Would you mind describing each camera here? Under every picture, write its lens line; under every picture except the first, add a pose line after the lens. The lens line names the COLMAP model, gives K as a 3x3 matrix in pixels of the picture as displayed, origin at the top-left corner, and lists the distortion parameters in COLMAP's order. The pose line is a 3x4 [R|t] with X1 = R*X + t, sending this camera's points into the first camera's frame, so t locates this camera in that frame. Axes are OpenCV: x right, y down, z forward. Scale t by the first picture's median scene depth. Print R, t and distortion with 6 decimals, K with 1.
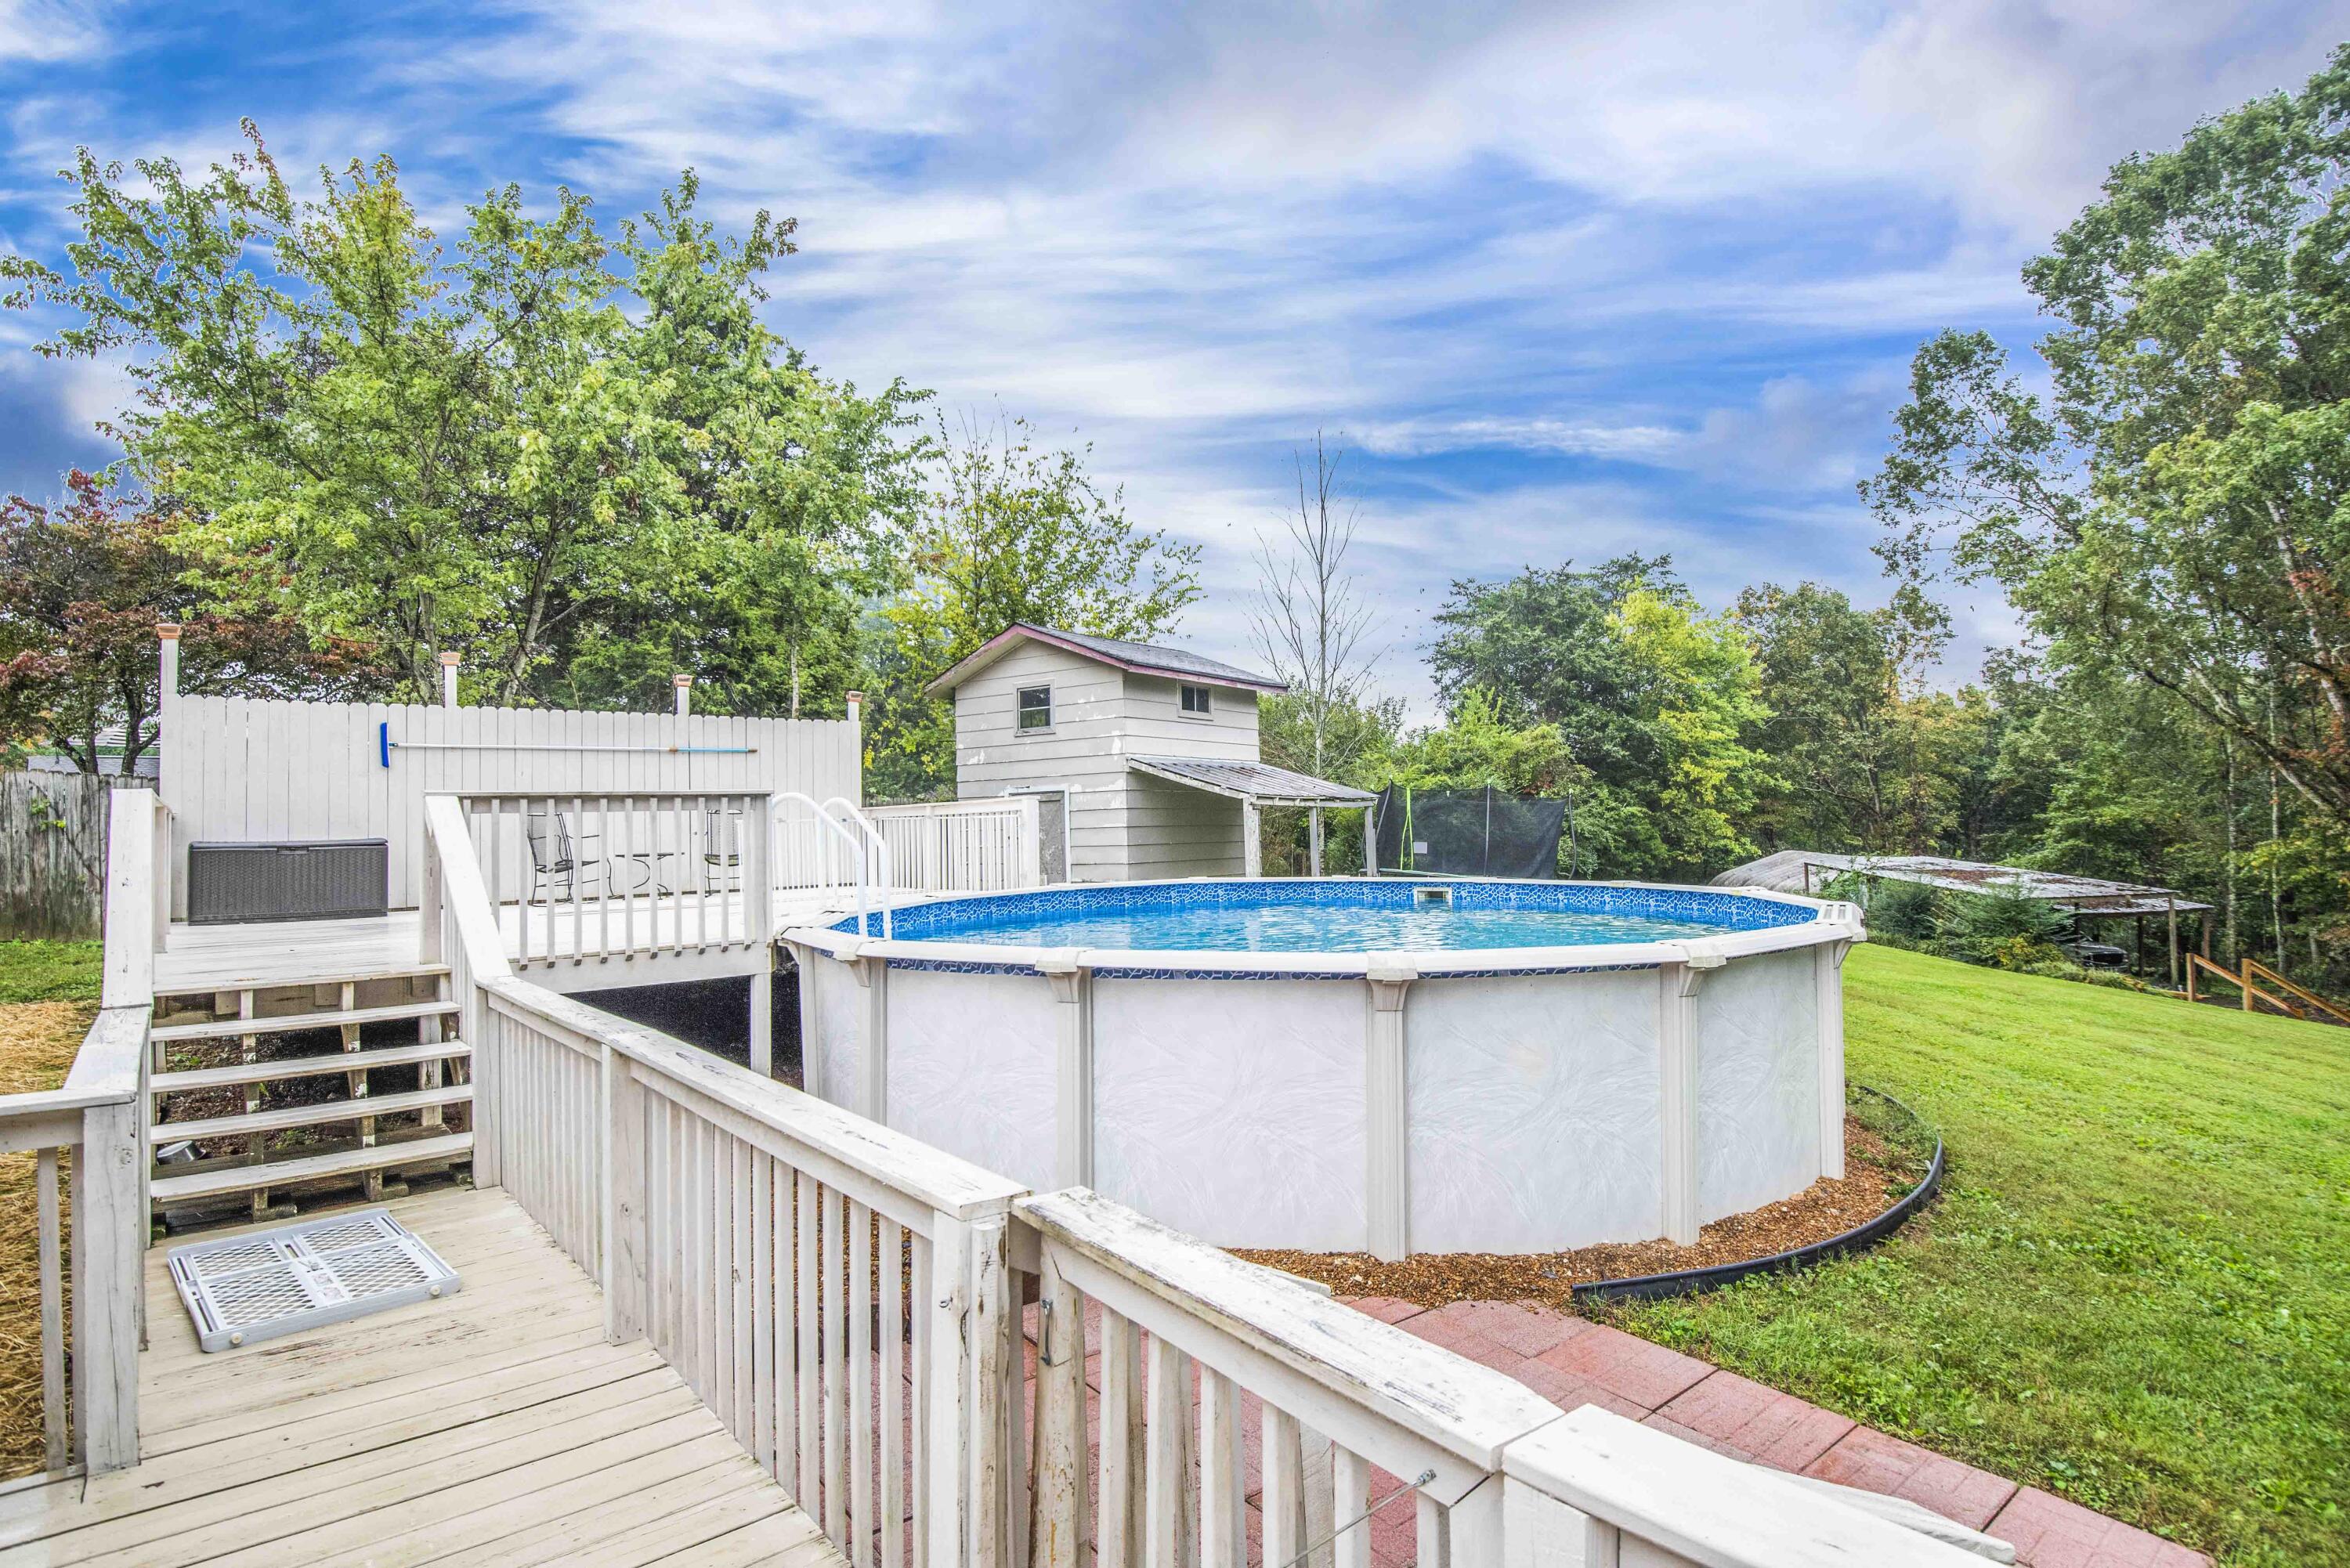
lens RADIAL K [[1182.3, 0, 1187.8], [0, 1182.3, 785.0], [0, 0, 1]] dist [0.007359, -0.024558]
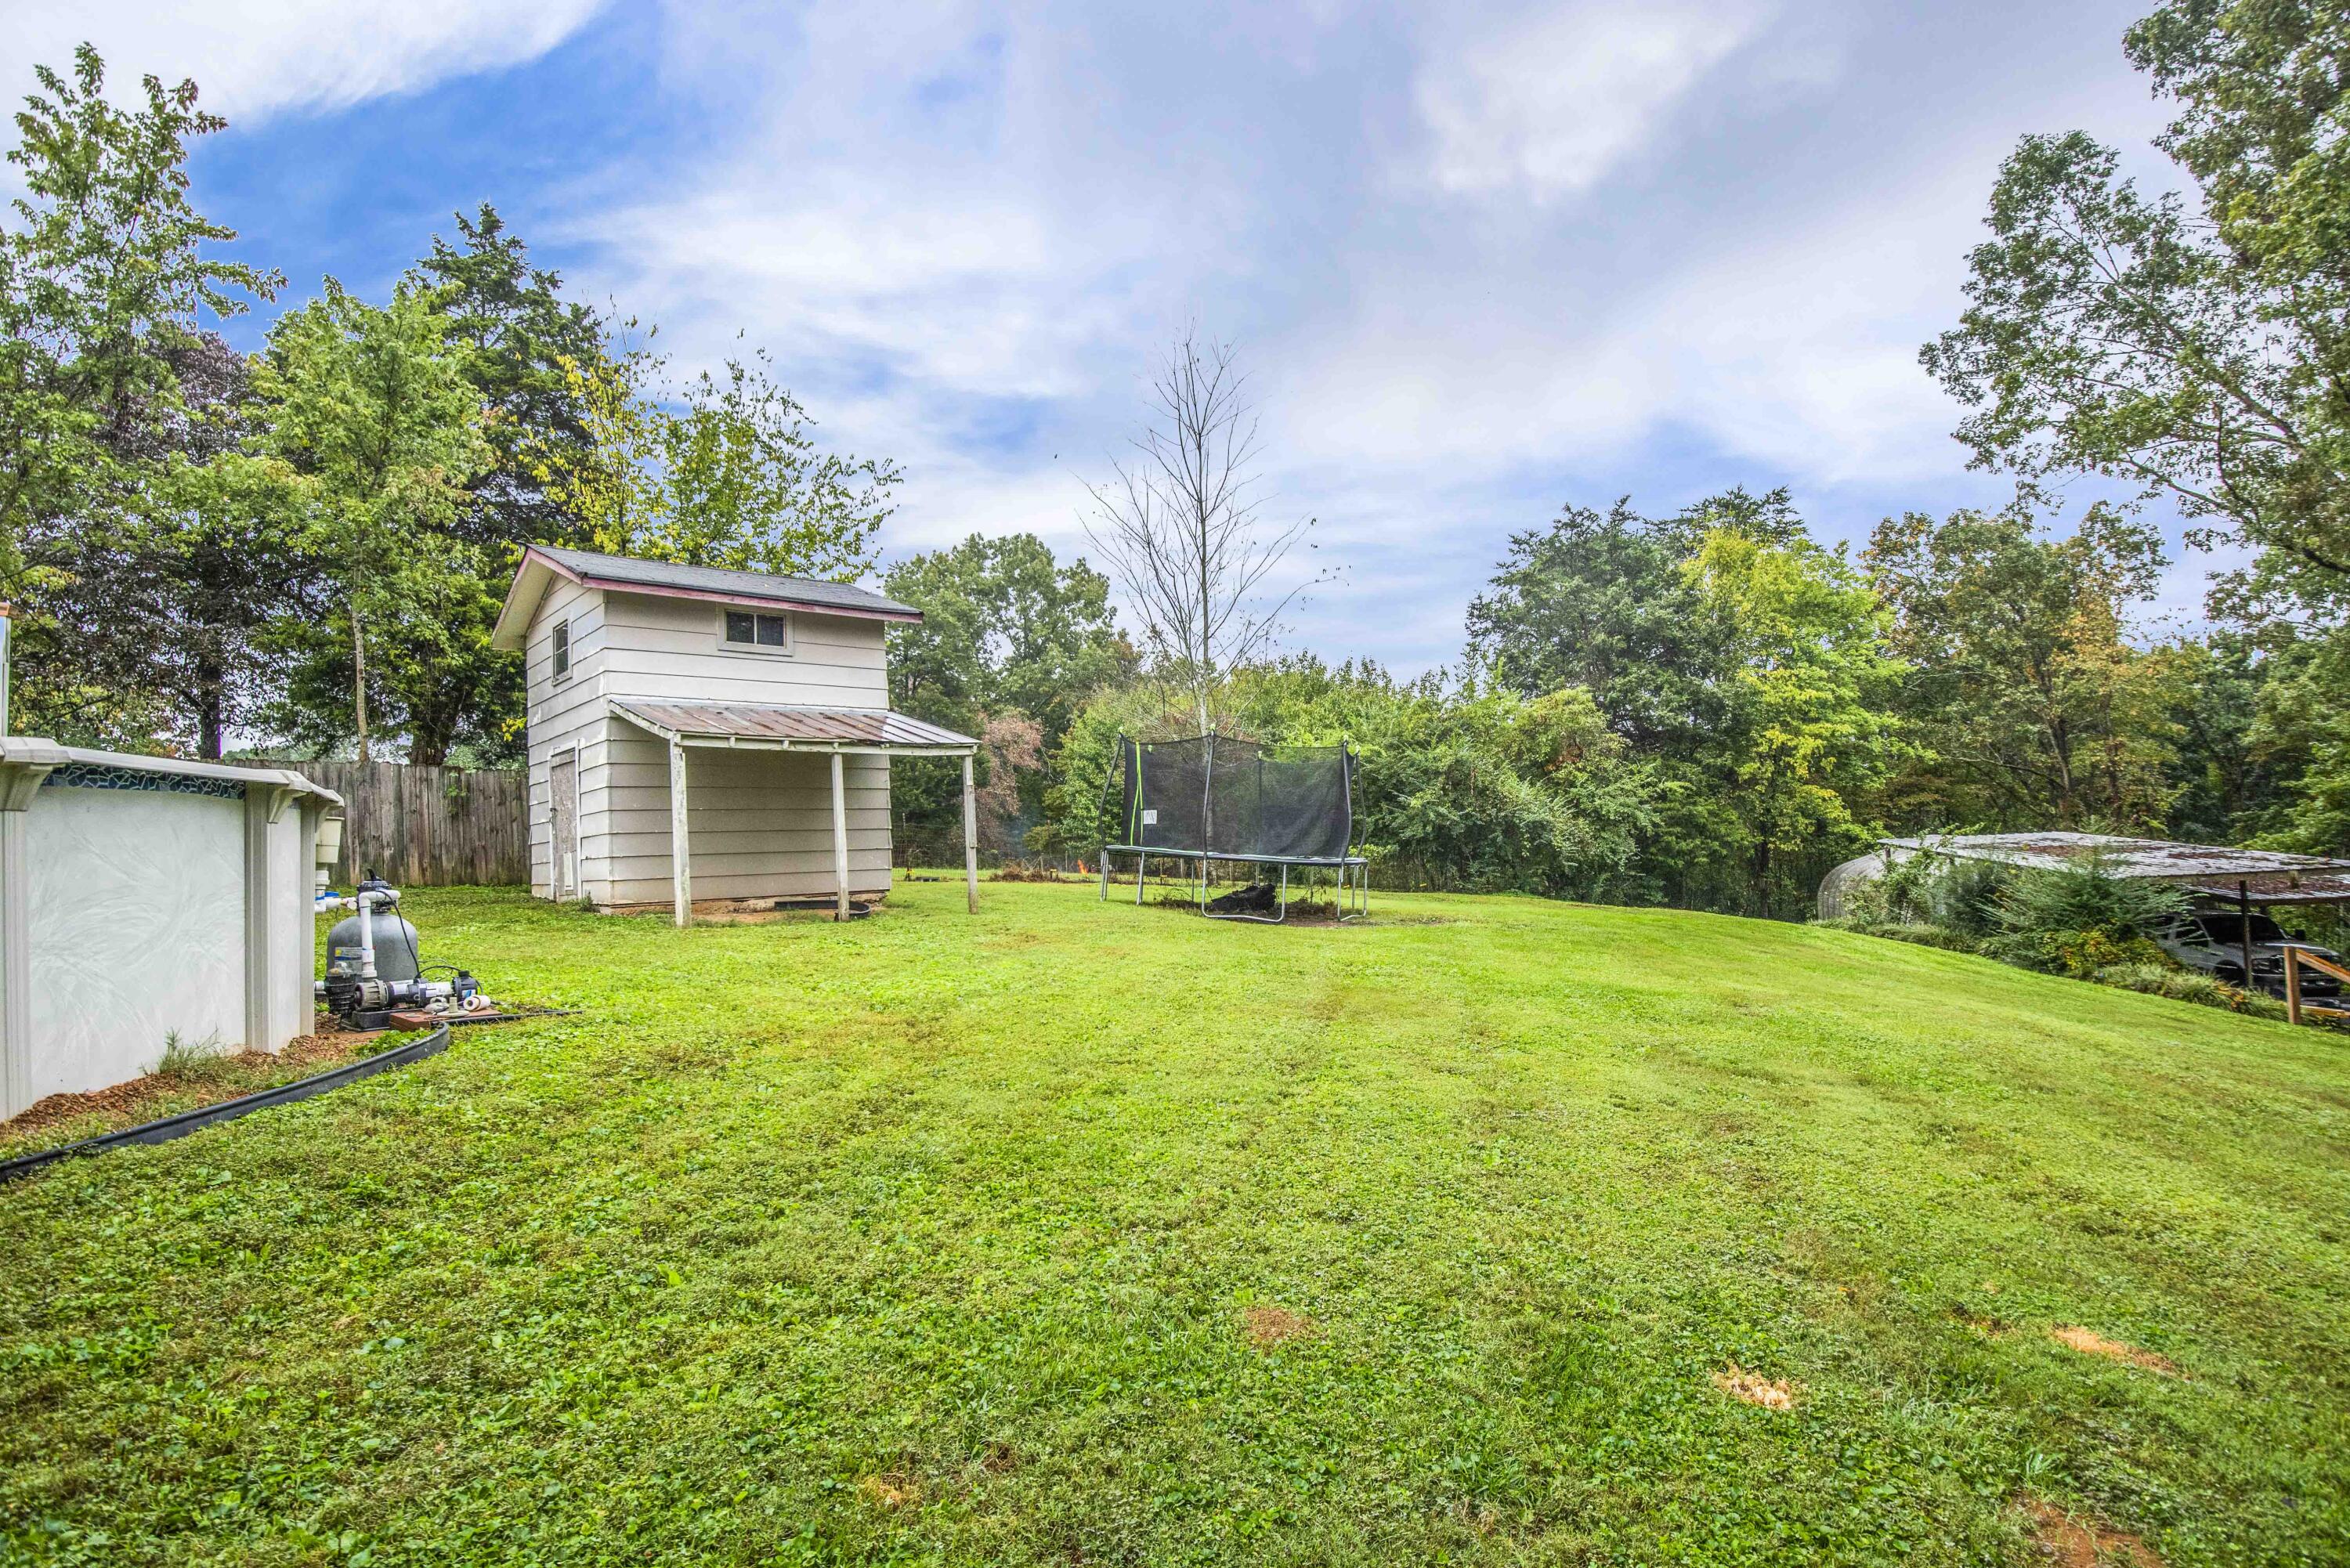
lens RADIAL K [[1182.3, 0, 1187.8], [0, 1182.3, 785.0], [0, 0, 1]] dist [0.007359, -0.024558]
pose [[0.980457, -0.031506, -0.194193, 0.186855], [0.028742, 0.999442, -0.017039, 0.022869], [0.194621, 0.011124, 0.980815, 0.119720]]
